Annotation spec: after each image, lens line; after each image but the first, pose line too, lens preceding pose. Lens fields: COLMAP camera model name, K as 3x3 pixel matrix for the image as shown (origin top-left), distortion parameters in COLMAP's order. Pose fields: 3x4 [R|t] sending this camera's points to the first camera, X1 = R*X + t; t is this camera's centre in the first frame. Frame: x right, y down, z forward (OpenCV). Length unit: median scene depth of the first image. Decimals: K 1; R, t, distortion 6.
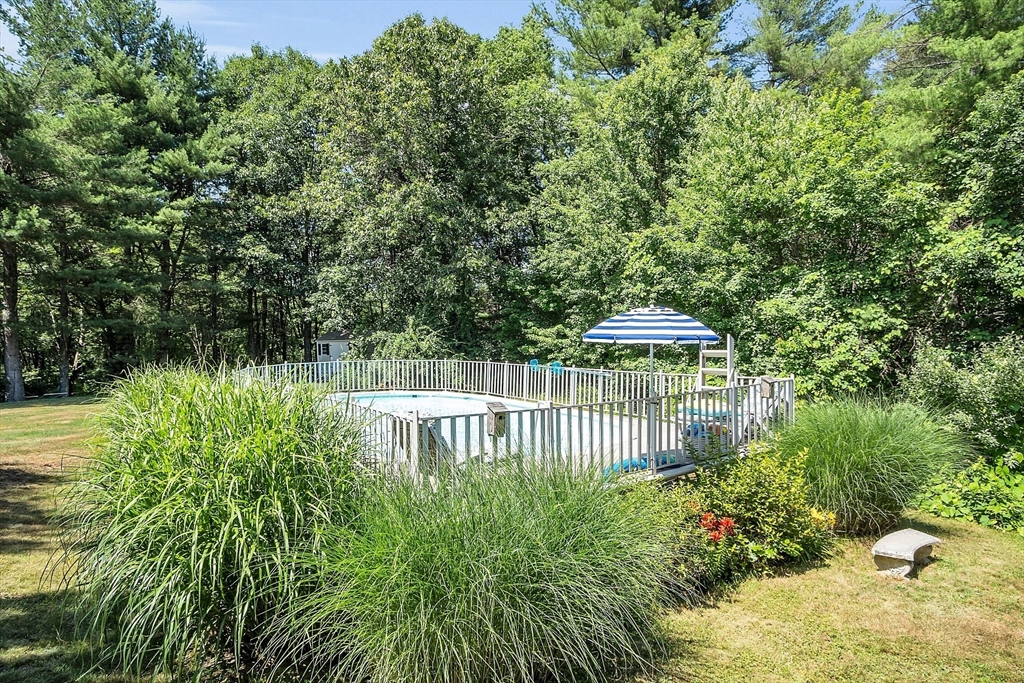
lens RADIAL K [[574.2, 0, 521.9], [0, 574.2, 344.0], [0, 0, 1]] dist [-0.002600, 0.000877]
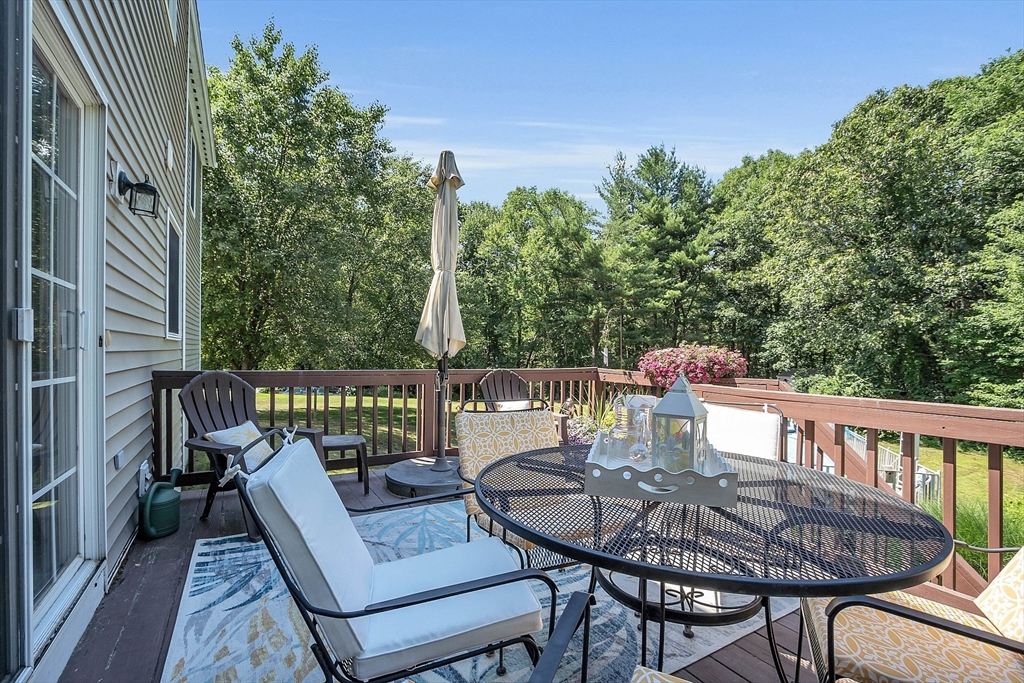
lens RADIAL K [[473.5, 0, 504.9], [0, 473.5, 357.9], [0, 0, 1]] dist [0.000485, 0.000267]
pose [[0.544705, 0.039578, -0.837694, 0.240181], [-0.043075, 0.998888, 0.019185, -0.049873], [0.837521, 0.025634, 0.545803, -0.105476]]
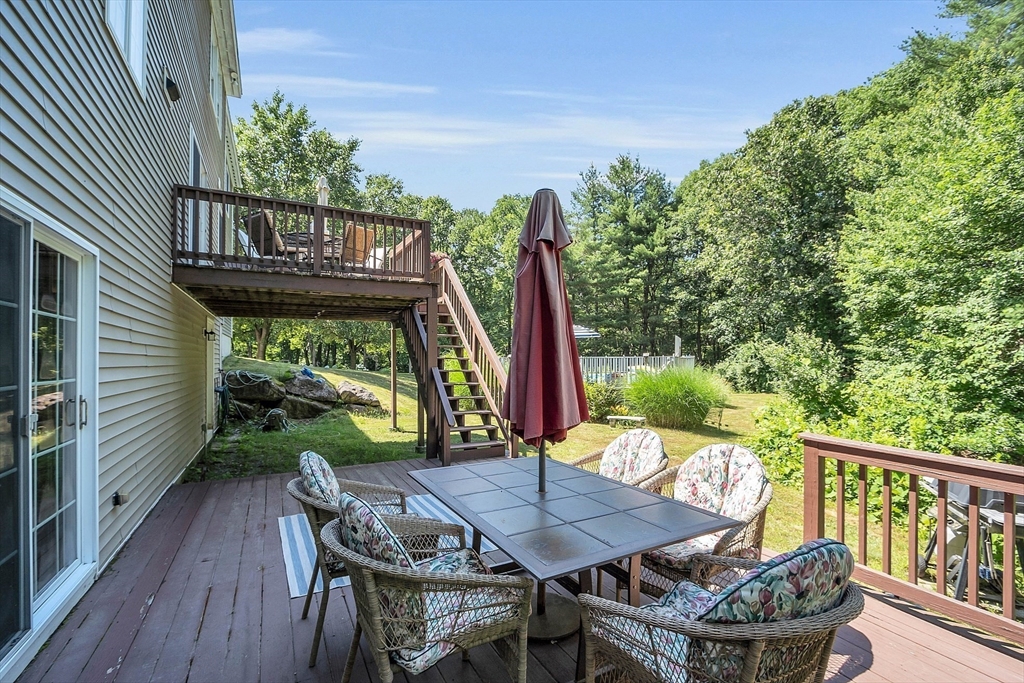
lens RADIAL K [[473.5, 0, 505.5], [0, 473.5, 349.6], [0, 0, 1]] dist [0.000485, 0.000267]
pose [[0.494373, -0.002263, -0.869247, 0.484246], [-0.022343, 0.999633, -0.015309, 0.024105], [0.868963, 0.026990, 0.494141, -0.094213]]
